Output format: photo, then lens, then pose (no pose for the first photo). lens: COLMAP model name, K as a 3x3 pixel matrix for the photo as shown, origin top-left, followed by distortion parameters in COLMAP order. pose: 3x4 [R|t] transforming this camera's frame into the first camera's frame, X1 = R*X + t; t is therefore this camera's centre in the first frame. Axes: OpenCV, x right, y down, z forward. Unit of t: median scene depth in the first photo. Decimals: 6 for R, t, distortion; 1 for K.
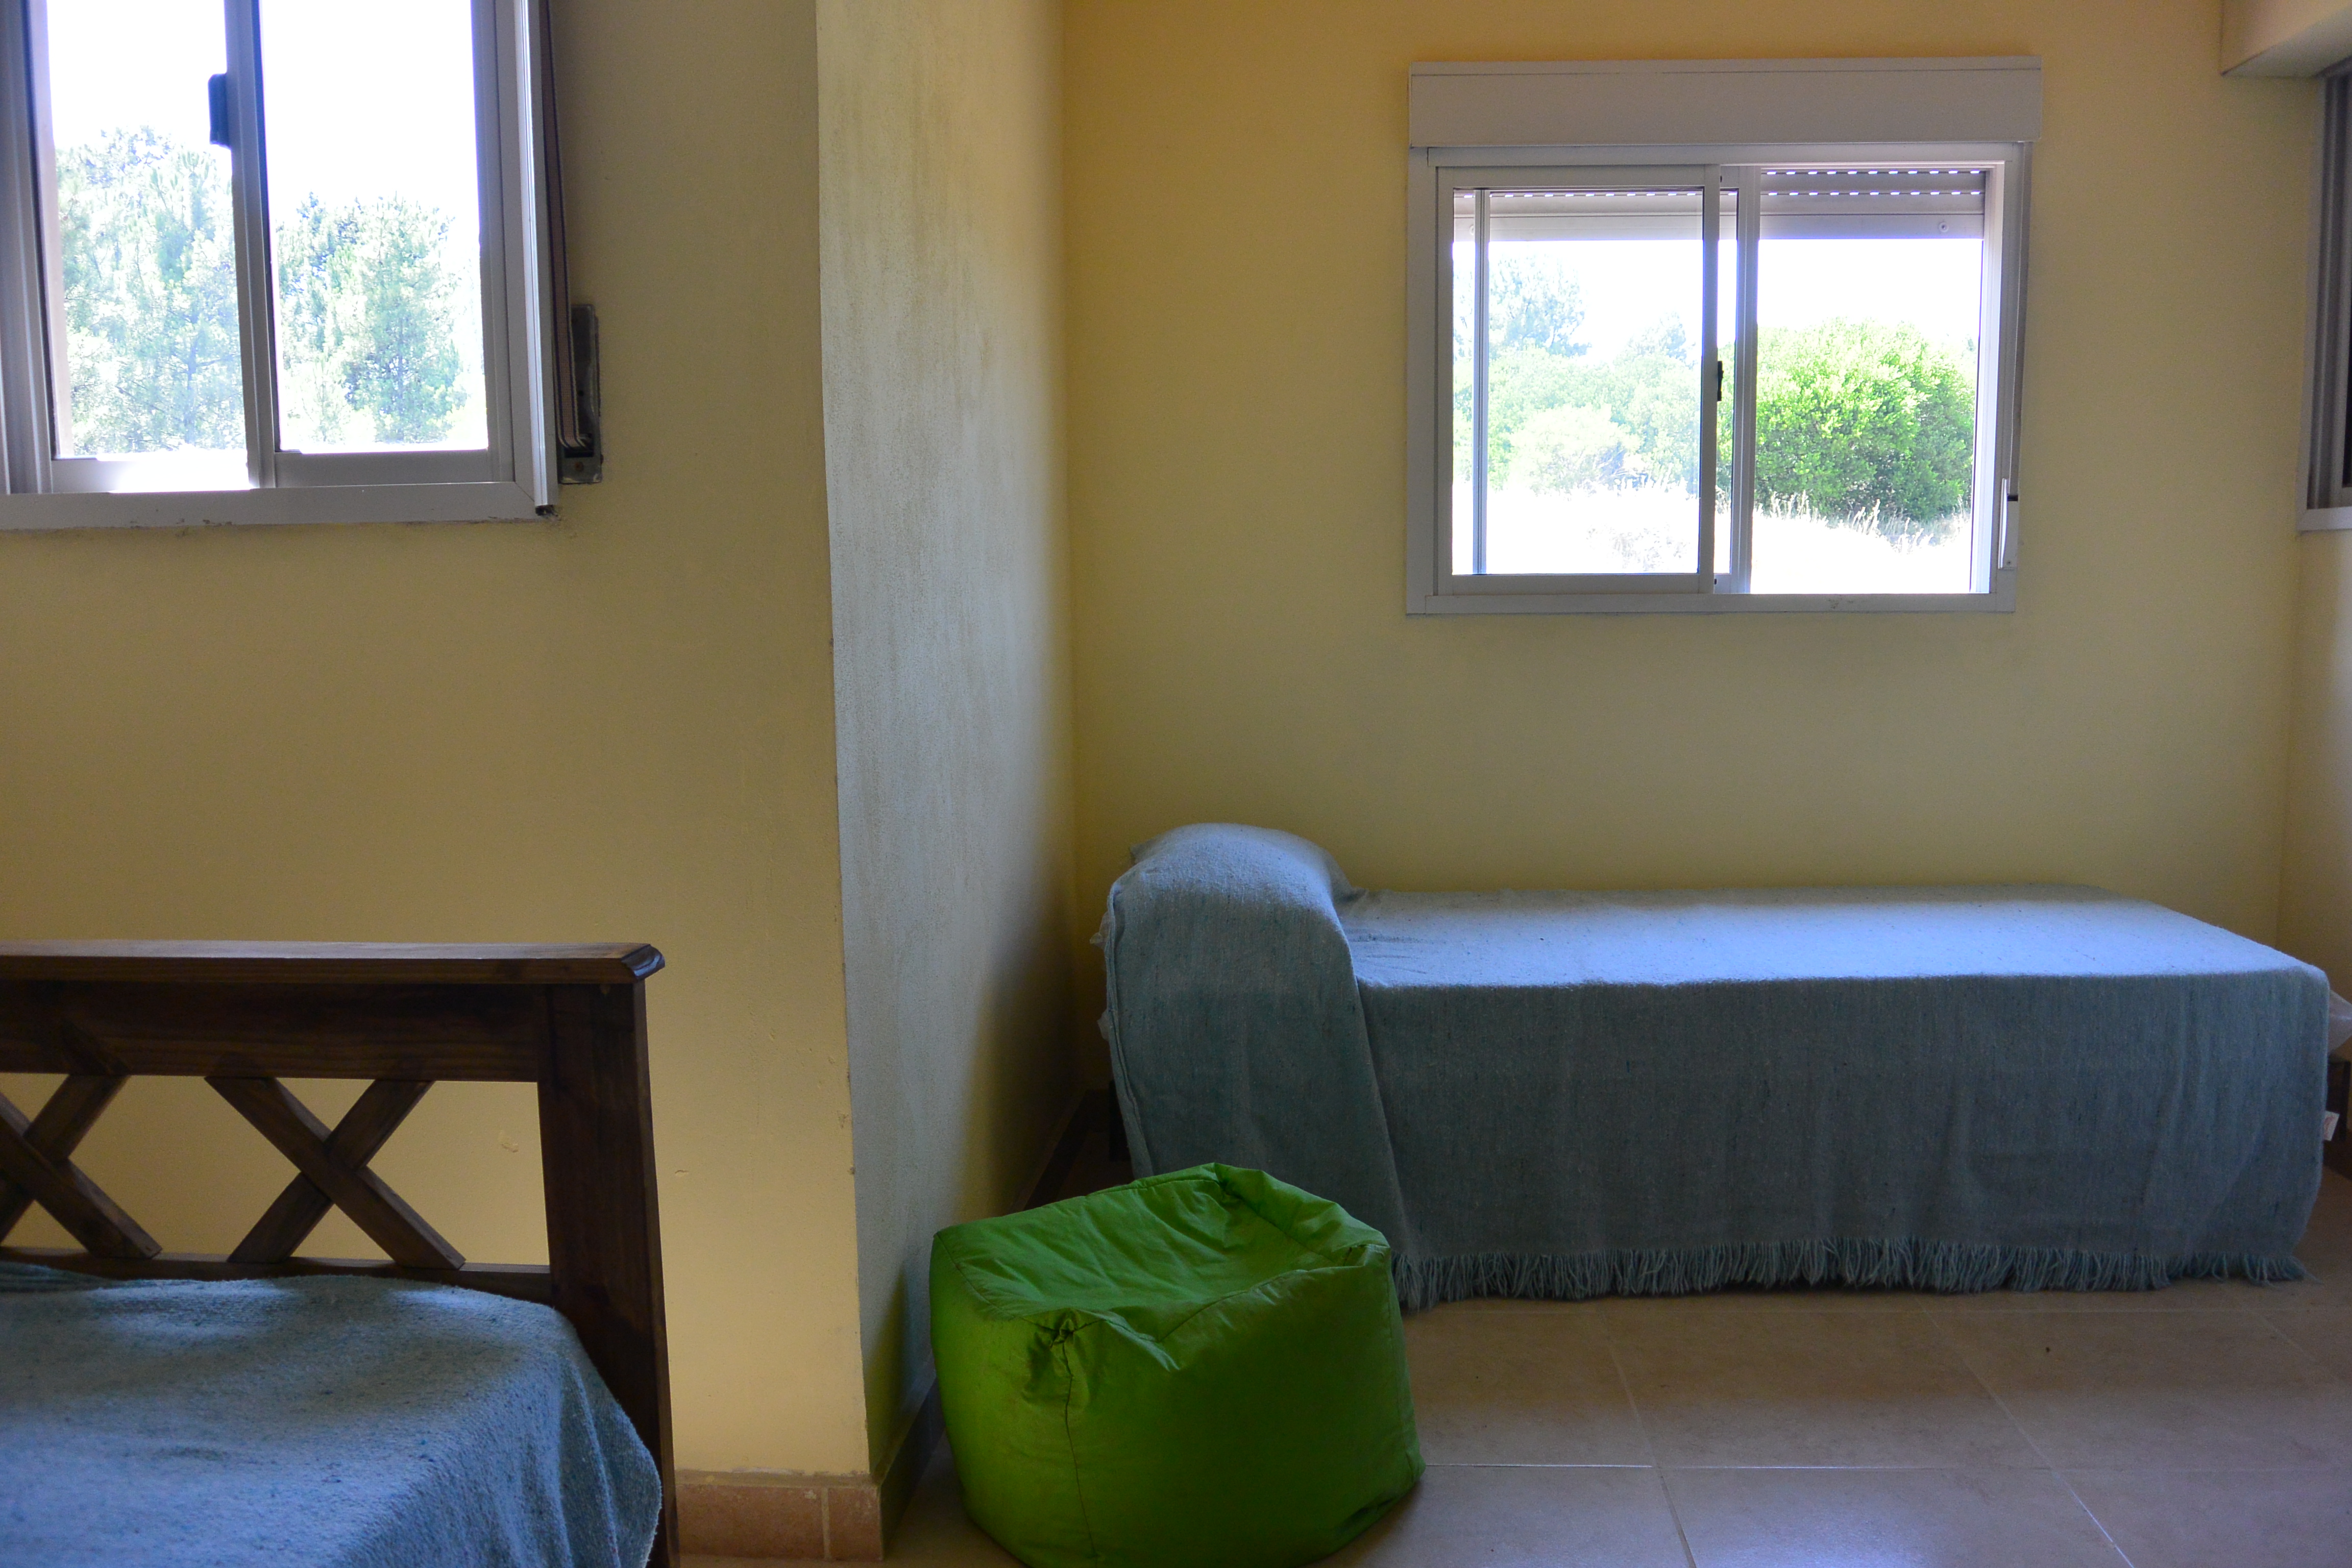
lens RADIAL K [[1802.7, 0, 1171.8], [0, 1802.7, 805.1], [0, 0, 1]] dist [-0.077225, 0.015281]
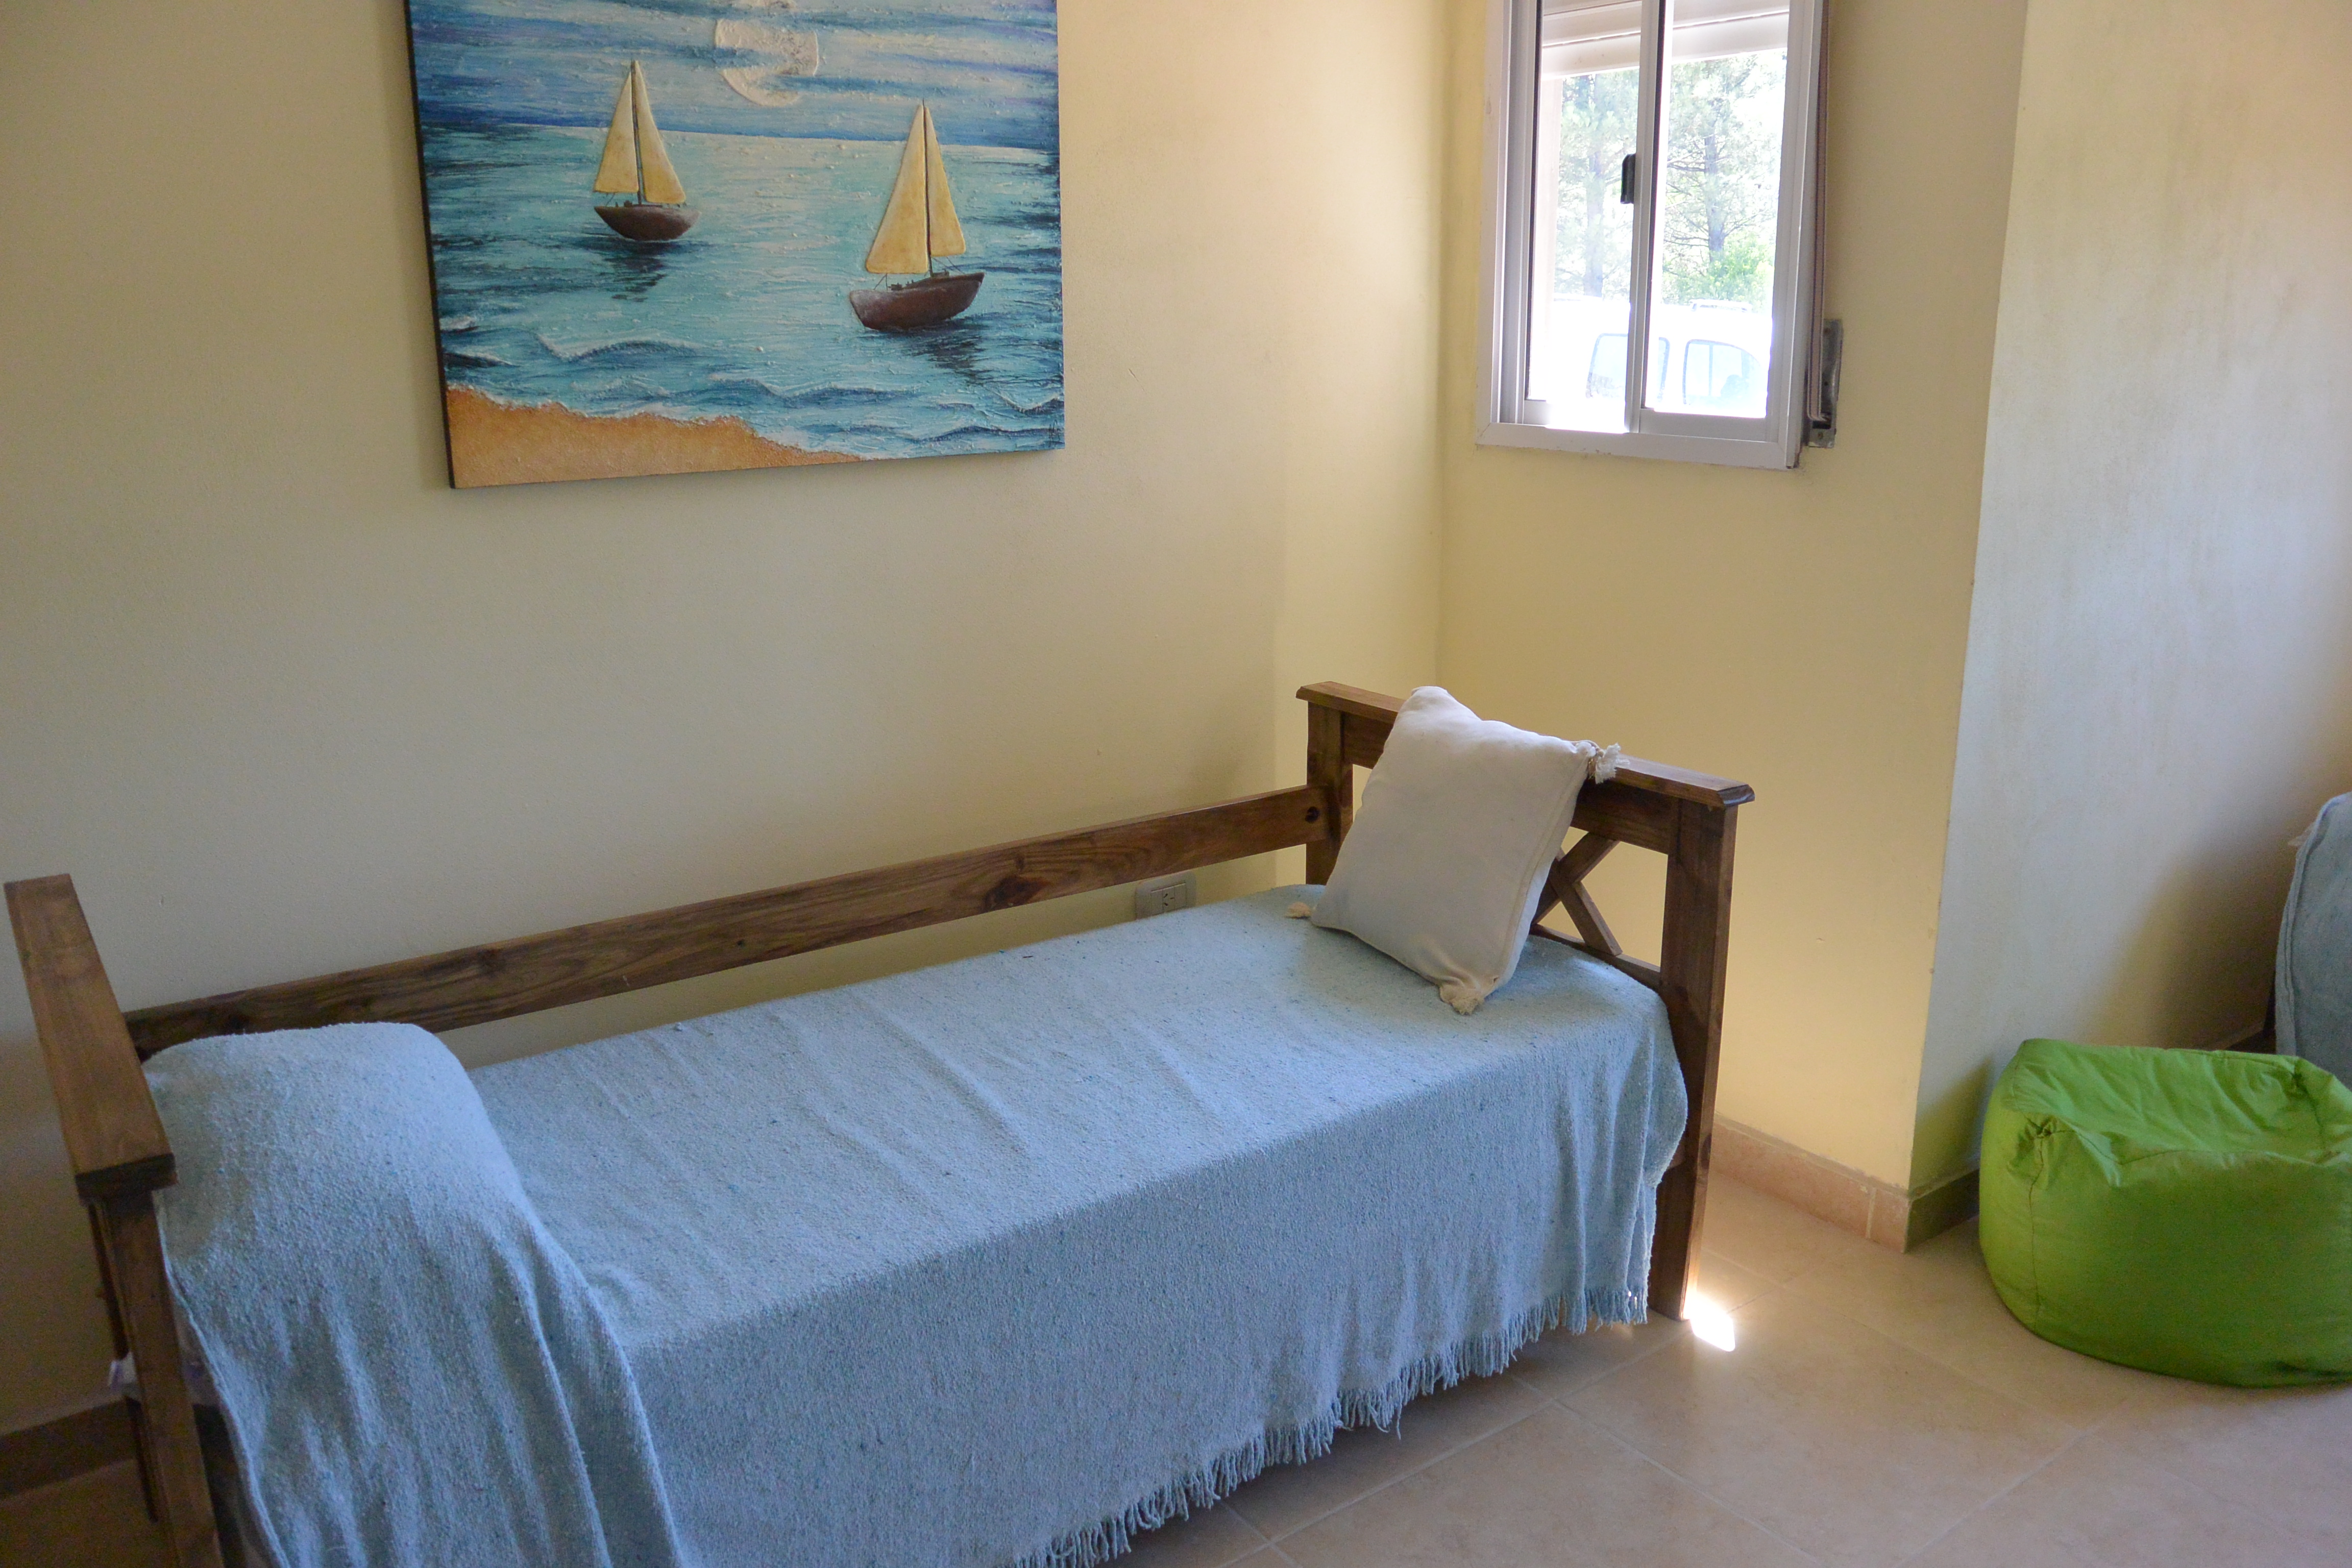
lens RADIAL K [[1802.7, 0, 1180.7], [0, 1802.7, 785.7], [0, 0, 1]] dist [-0.077225, 0.015281]
pose [[0.643769, 0.198210, -0.739104, 0.434803], [-0.095658, 0.979140, 0.179263, -0.123197], [0.759217, -0.044703, 0.649300, -0.304440]]
